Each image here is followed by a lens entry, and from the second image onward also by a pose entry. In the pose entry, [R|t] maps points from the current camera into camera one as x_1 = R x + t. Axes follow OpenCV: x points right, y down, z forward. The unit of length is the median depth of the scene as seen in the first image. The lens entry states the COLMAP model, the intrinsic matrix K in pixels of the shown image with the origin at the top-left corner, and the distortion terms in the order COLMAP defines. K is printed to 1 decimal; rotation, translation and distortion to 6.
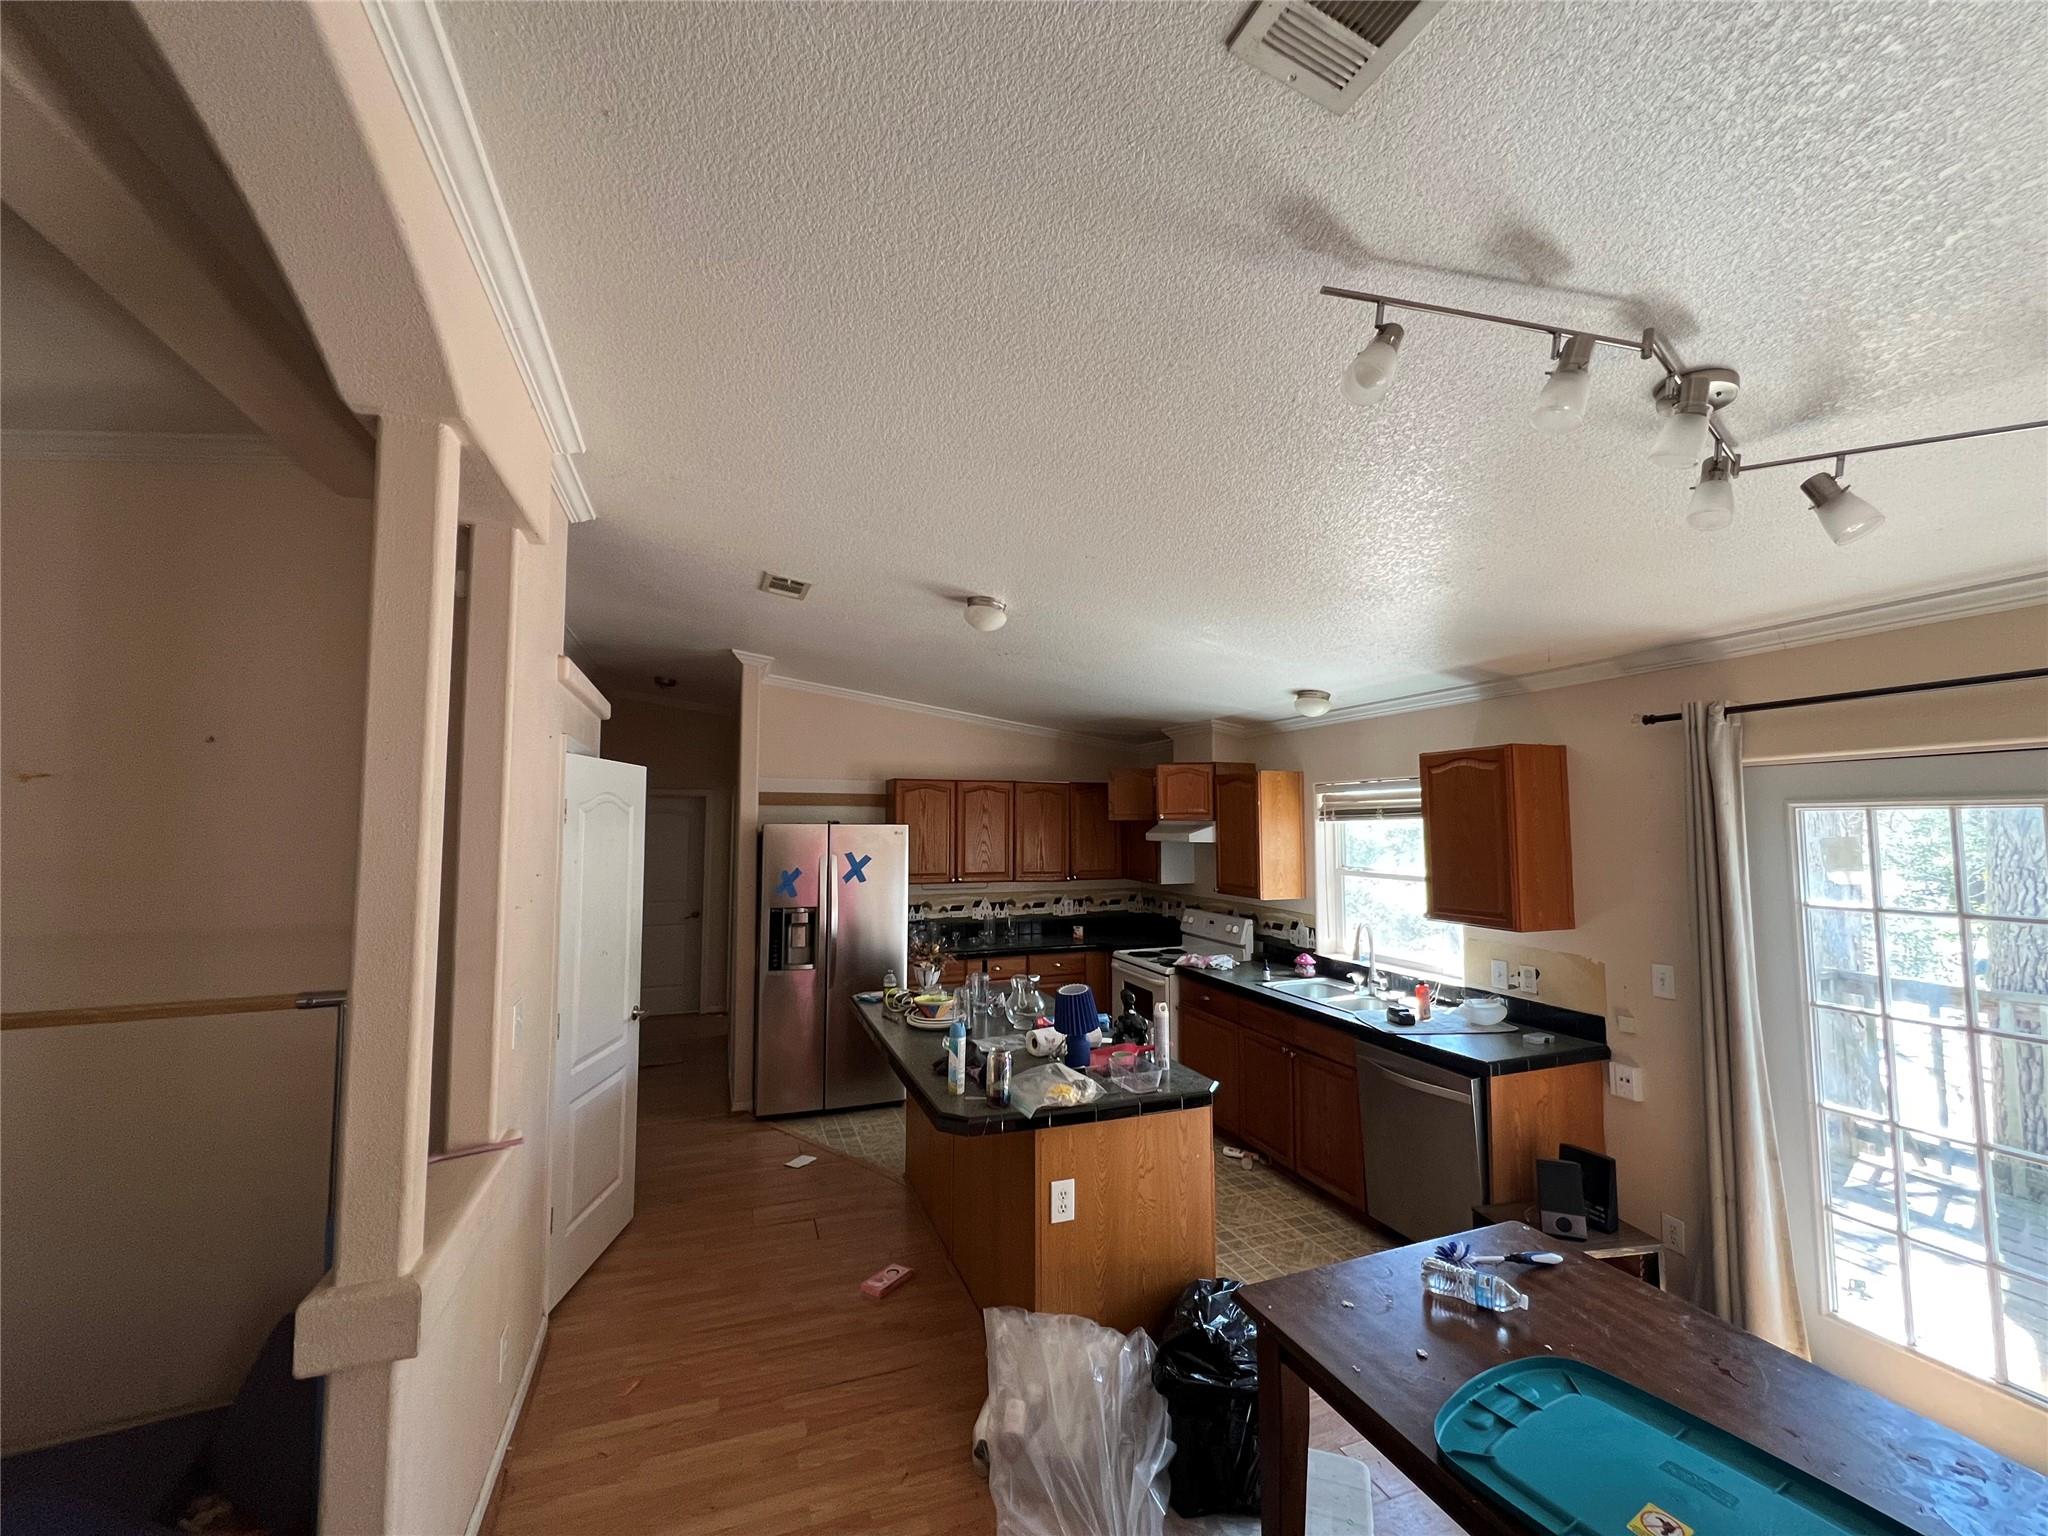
lens RADIAL K [[810.8, 0, 1024.0], [0, 810.8, 768.0], [0, 0, 1]] dist [0.000075, 0.000001]
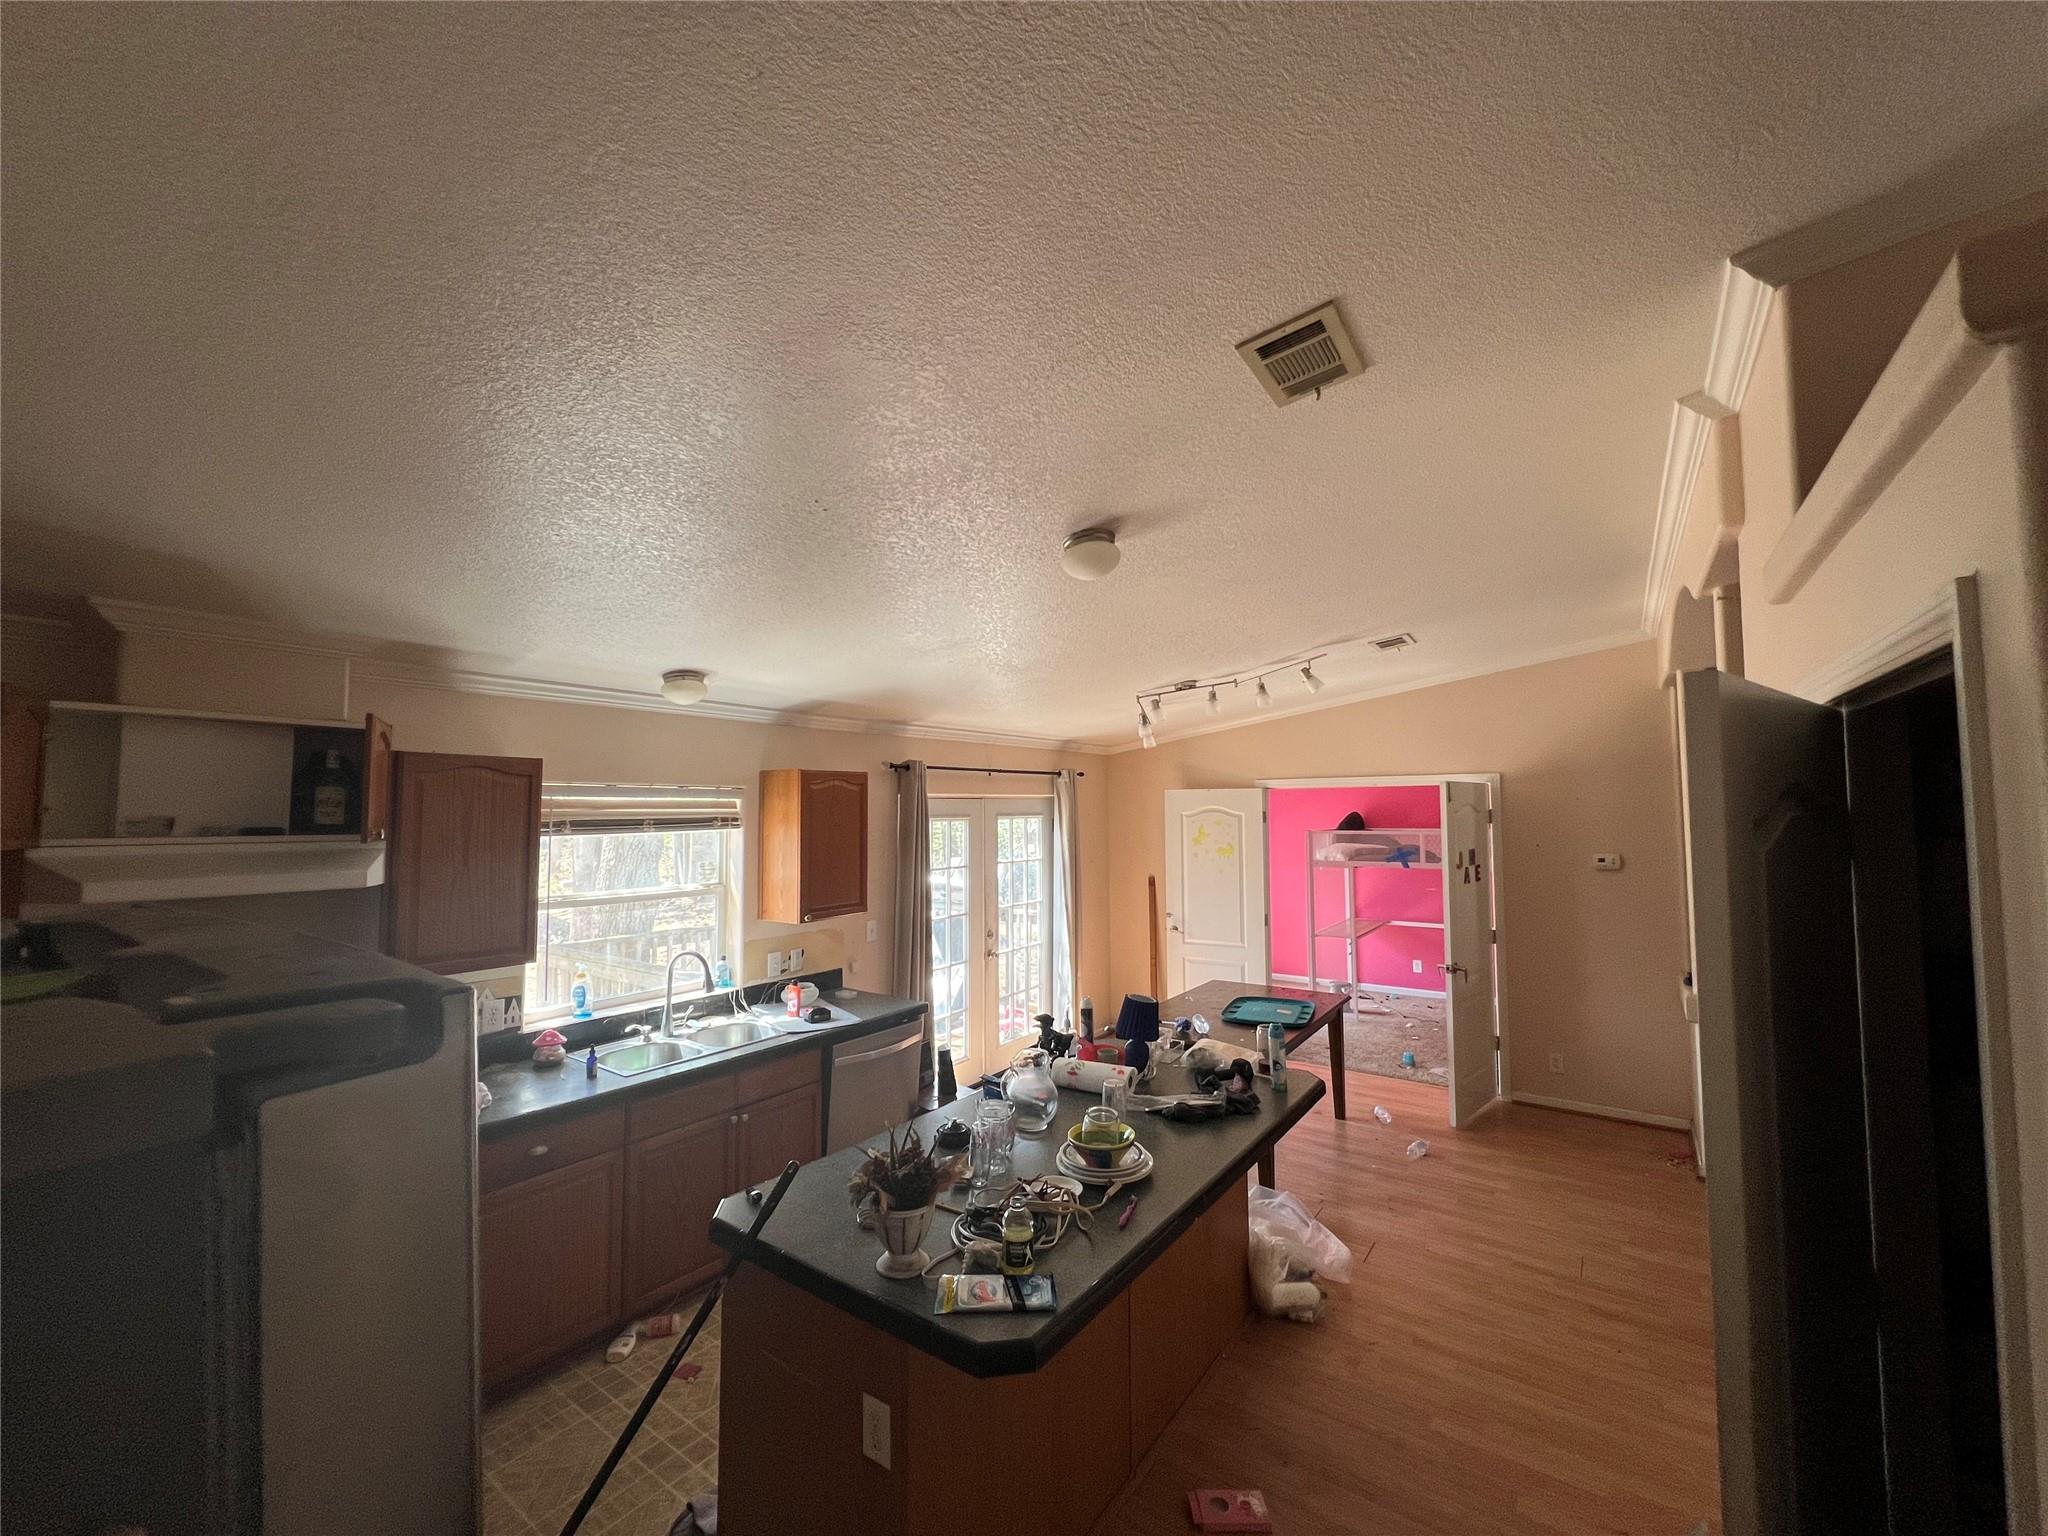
lens RADIAL K [[810.8, 0, 1024.0], [0, 810.8, 768.0], [0, 0, 1]] dist [0.000075, 0.000001]
pose [[-0.556946, 0.047031, 0.829216, -0.499926], [-0.053732, 0.994264, -0.092482, 0.055479], [-0.828809, -0.096063, -0.551224, 1.173772]]
